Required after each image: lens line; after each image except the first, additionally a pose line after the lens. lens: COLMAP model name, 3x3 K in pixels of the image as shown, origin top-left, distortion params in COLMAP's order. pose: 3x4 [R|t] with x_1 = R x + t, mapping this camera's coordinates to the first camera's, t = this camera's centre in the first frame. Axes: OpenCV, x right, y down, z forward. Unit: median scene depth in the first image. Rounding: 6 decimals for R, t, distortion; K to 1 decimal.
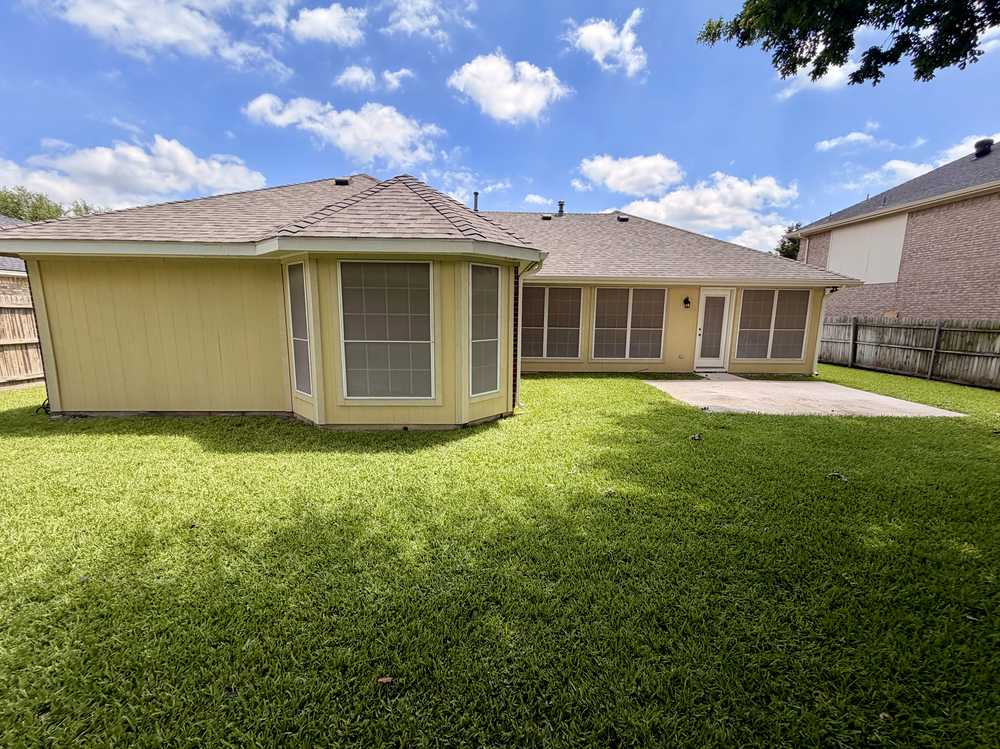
lens RADIAL K [[431.9, 0, 500.6], [0, 431.9, 380.7], [0, 0, 1]] dist [-0.000438, -0.007768]
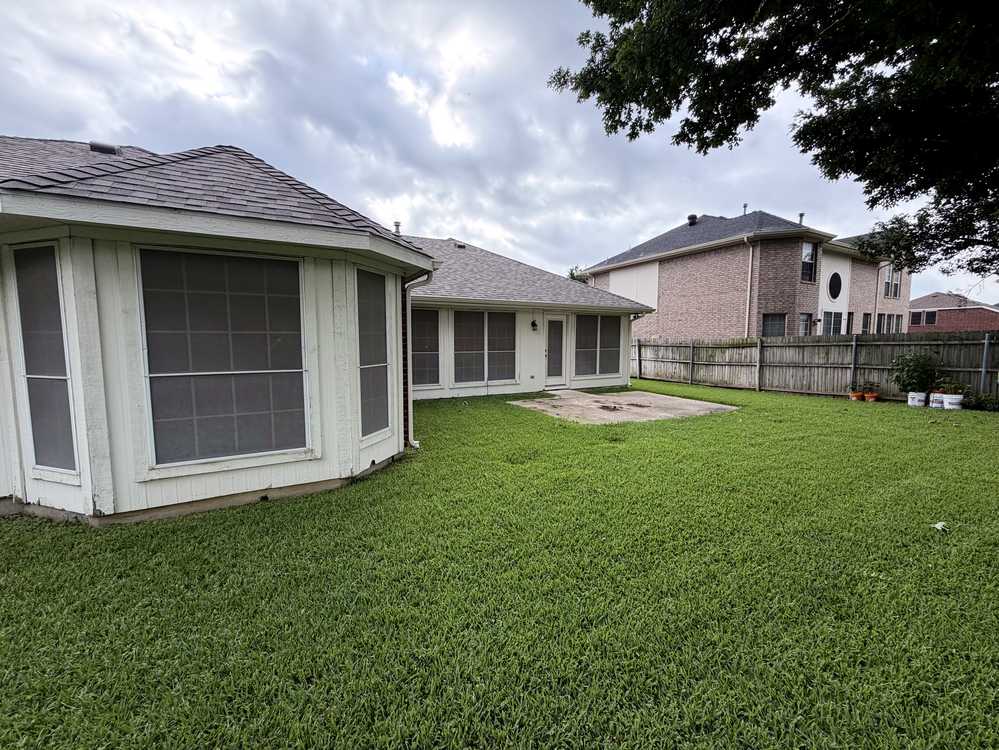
lens RADIAL K [[410.8, 0, 499.4], [0, 410.8, 371.6], [0, 0, 1]] dist [-0.000938, -0.000006]
pose [[0.884604, -0.044555, 0.464210, -0.160585], [0.084939, 0.994169, -0.066441, -0.011378], [-0.458543, 0.098203, 0.883229, 0.211687]]
